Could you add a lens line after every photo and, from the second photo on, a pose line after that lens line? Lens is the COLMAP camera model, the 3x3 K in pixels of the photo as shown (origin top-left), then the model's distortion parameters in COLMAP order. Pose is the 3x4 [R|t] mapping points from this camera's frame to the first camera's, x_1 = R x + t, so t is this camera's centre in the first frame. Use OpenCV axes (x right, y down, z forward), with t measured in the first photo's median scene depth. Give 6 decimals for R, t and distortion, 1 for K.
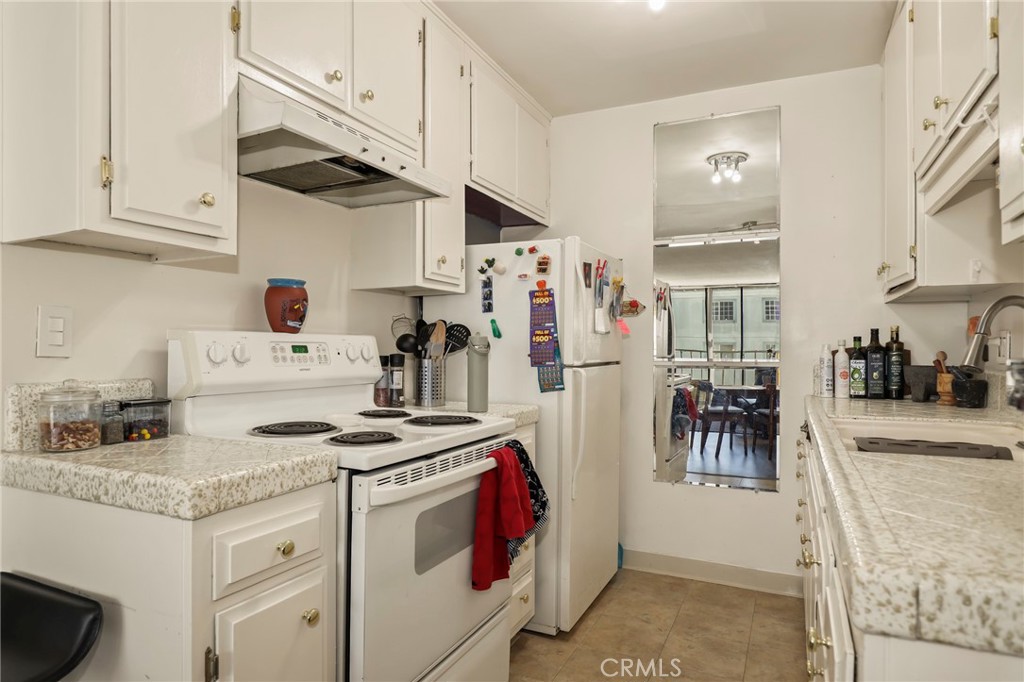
lens RADIAL K [[603.9, 0, 513.1], [0, 603.9, 354.8], [0, 0, 1]] dist [-0.002075, -0.000641]
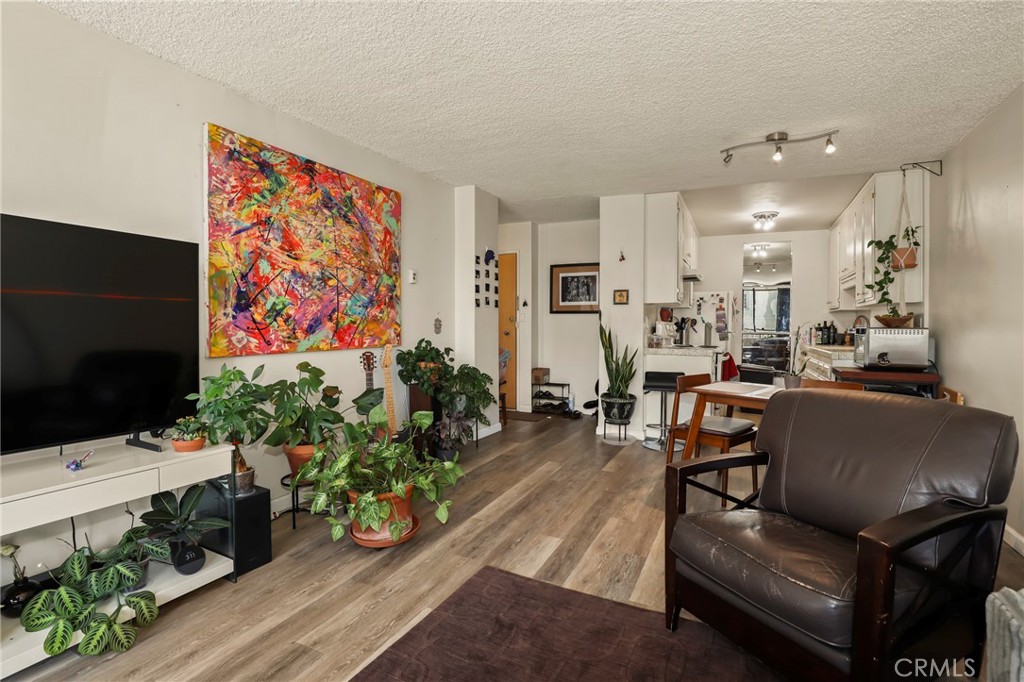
lens RADIAL K [[472.1, 0, 516.8], [0, 472.1, 340.3], [0, 0, 1]] dist [-0.030782, 0.000292]
pose [[0.999766, 0.007481, -0.020303, -0.913805], [-0.007019, 0.999717, 0.022739, 0.011146], [0.020468, -0.022591, 0.999535, -1.389059]]
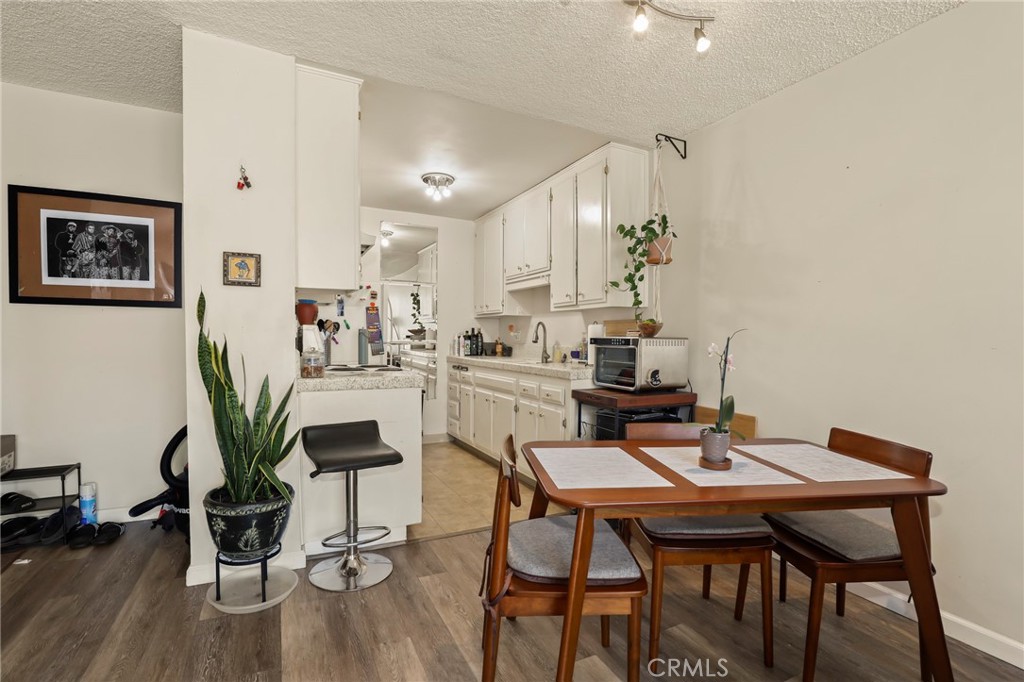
lens RADIAL K [[476.3, 0, 518.2], [0, 476.3, 352.5], [0, 0, 1]] dist [-0.026529, 0.000099]
pose [[0.619999, -0.020077, 0.784346, -0.897463], [-0.004565, 0.999563, 0.029194, 0.000884], [-0.784589, -0.021681, 0.619637, -0.407749]]
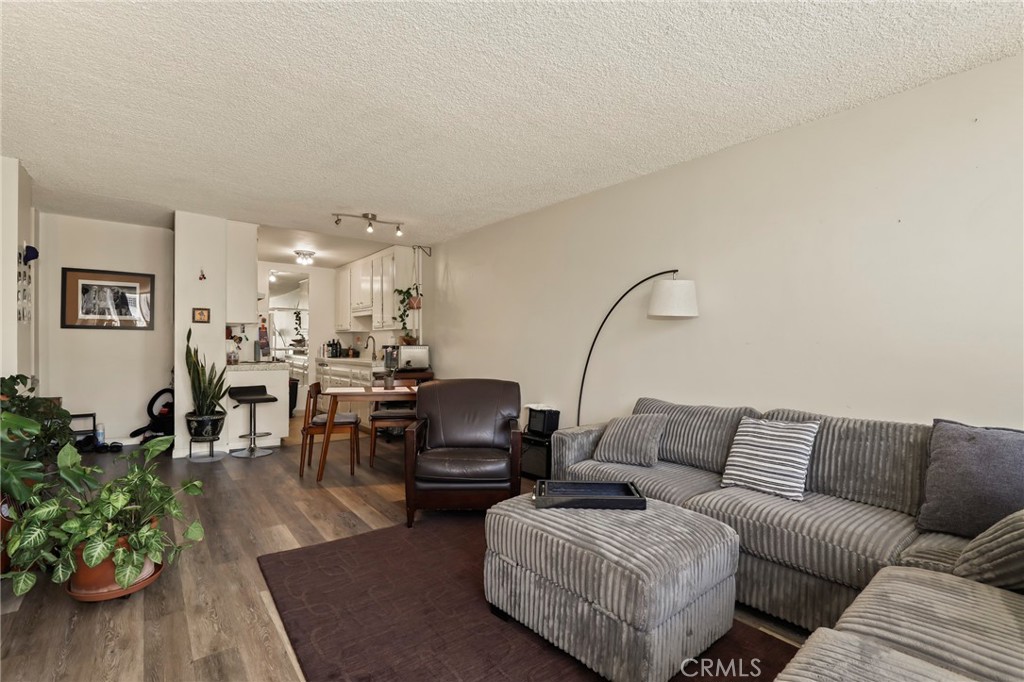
lens RADIAL K [[472.1, 0, 516.8], [0, 472.1, 340.3], [0, 0, 1]] dist [-0.030782, 0.000292]
pose [[0.449076, 0.010297, 0.893434, -1.640530], [0.001166, 0.999926, -0.012111, 0.002454], [-0.893493, 0.006480, 0.449030, -1.467283]]
